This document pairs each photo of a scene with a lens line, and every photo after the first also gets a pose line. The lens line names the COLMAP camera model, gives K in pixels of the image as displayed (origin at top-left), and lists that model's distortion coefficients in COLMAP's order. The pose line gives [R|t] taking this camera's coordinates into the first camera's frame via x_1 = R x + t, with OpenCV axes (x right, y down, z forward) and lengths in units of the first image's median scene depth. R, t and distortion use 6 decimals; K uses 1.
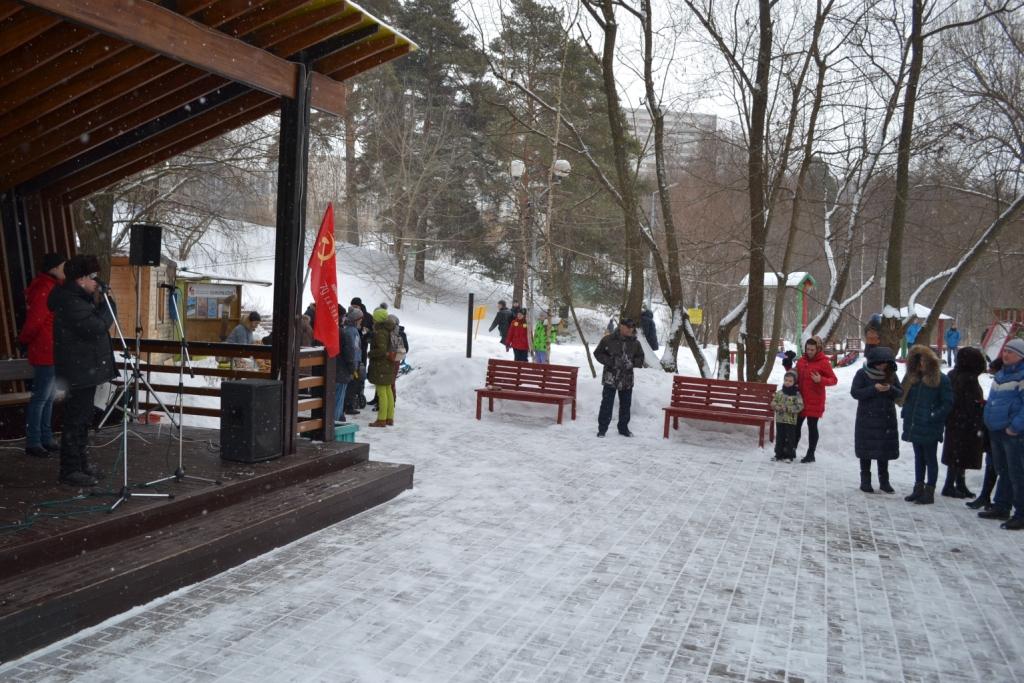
lens RADIAL K [[855.7, 0, 512.0], [0, 855.7, 341.5], [0, 0, 1]] dist [-0.010119, -0.009826]
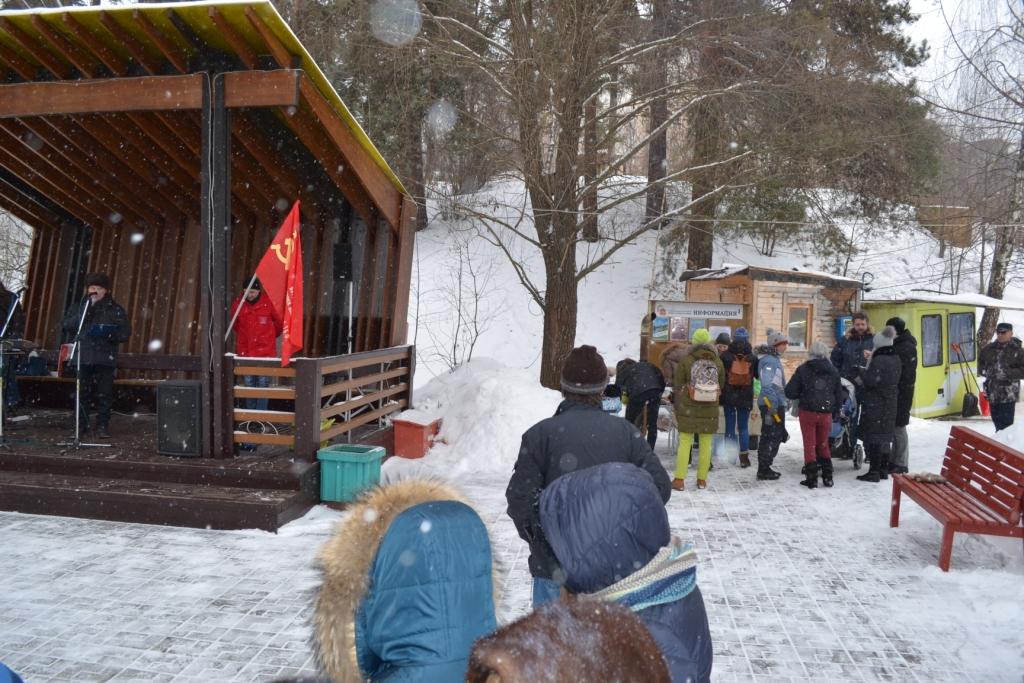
lens RADIAL K [[855.7, 0, 512.0], [0, 855.7, 341.5], [0, 0, 1]] dist [-0.010119, -0.009826]
pose [[0.170498, 0.011617, -0.985289, 0.793238], [-0.060926, 0.998142, 0.001225, -0.029997], [0.983473, 0.059821, 0.170889, 1.155376]]
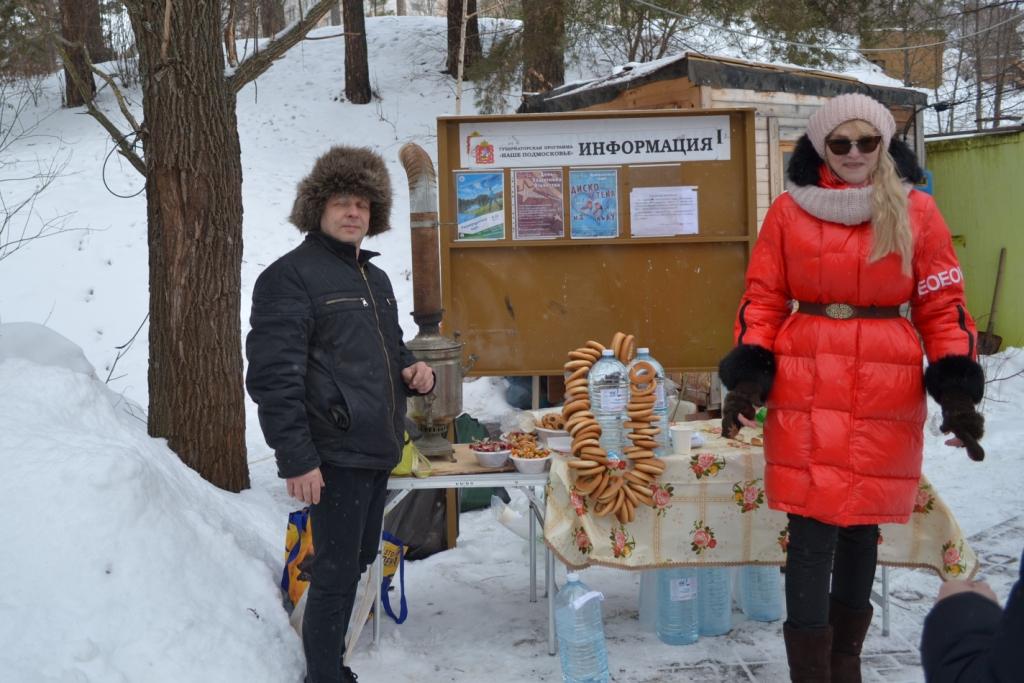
lens RADIAL K [[855.7, 0, 512.0], [0, 855.7, 341.5], [0, 0, 1]] dist [-0.010119, -0.009826]
pose [[0.367759, 0.070041, -0.927280, -0.172620], [0.003902, 0.997034, 0.076858, -0.027768], [0.929913, -0.031883, 0.366395, 1.500534]]
